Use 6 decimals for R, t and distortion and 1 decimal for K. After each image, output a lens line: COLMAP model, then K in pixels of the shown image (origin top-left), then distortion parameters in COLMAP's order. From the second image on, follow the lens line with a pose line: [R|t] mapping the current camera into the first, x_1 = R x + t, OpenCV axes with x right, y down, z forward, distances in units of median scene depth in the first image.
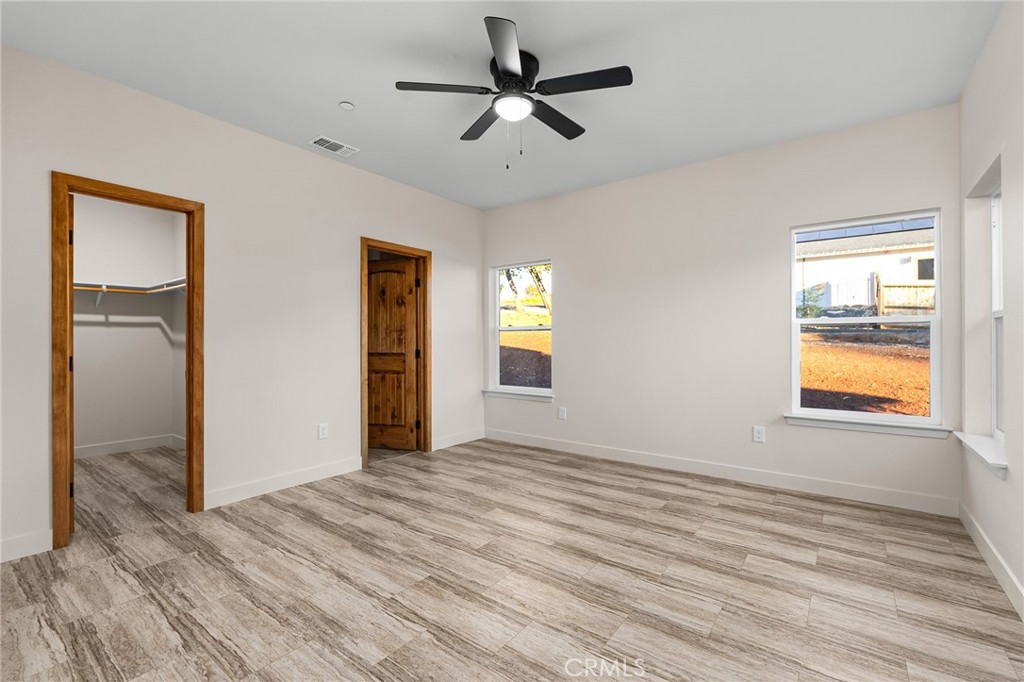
lens RADIAL K [[450.0, 0, 513.2], [0, 450.0, 354.5], [0, 0, 1]] dist [-0.003925, -0.000337]
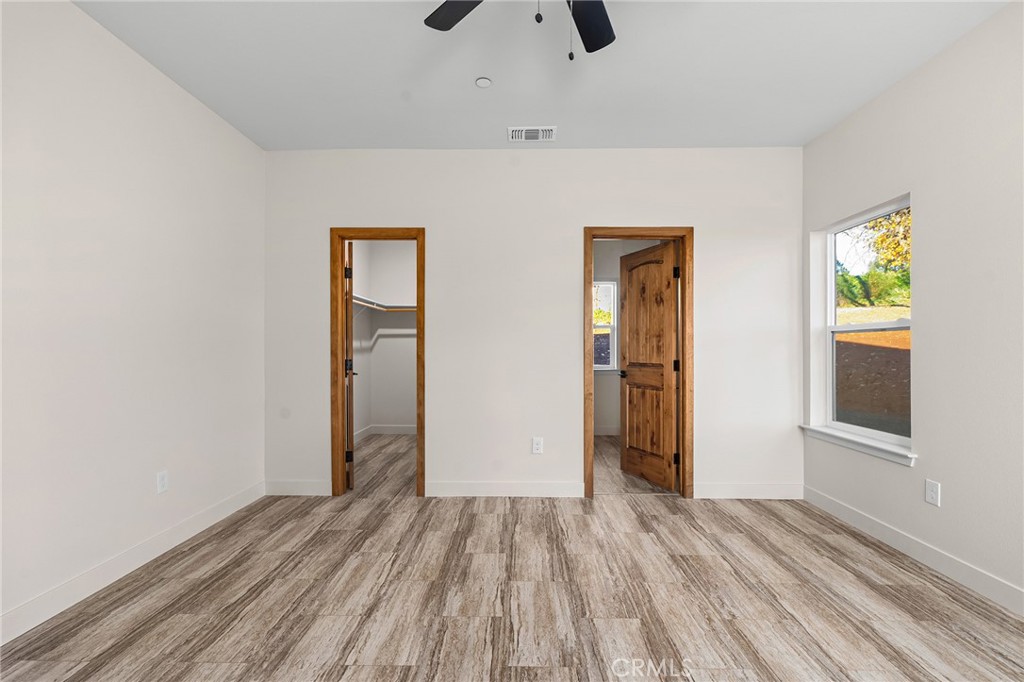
lens RADIAL K [[450.0, 0, 513.2], [0, 450.0, 354.5], [0, 0, 1]] dist [-0.003925, -0.000337]
pose [[0.590942, 0.010266, -0.806649, 0.326325], [-0.025999, 0.999642, -0.006324, -0.011192], [0.806295, 0.024709, 0.590997, 0.448317]]
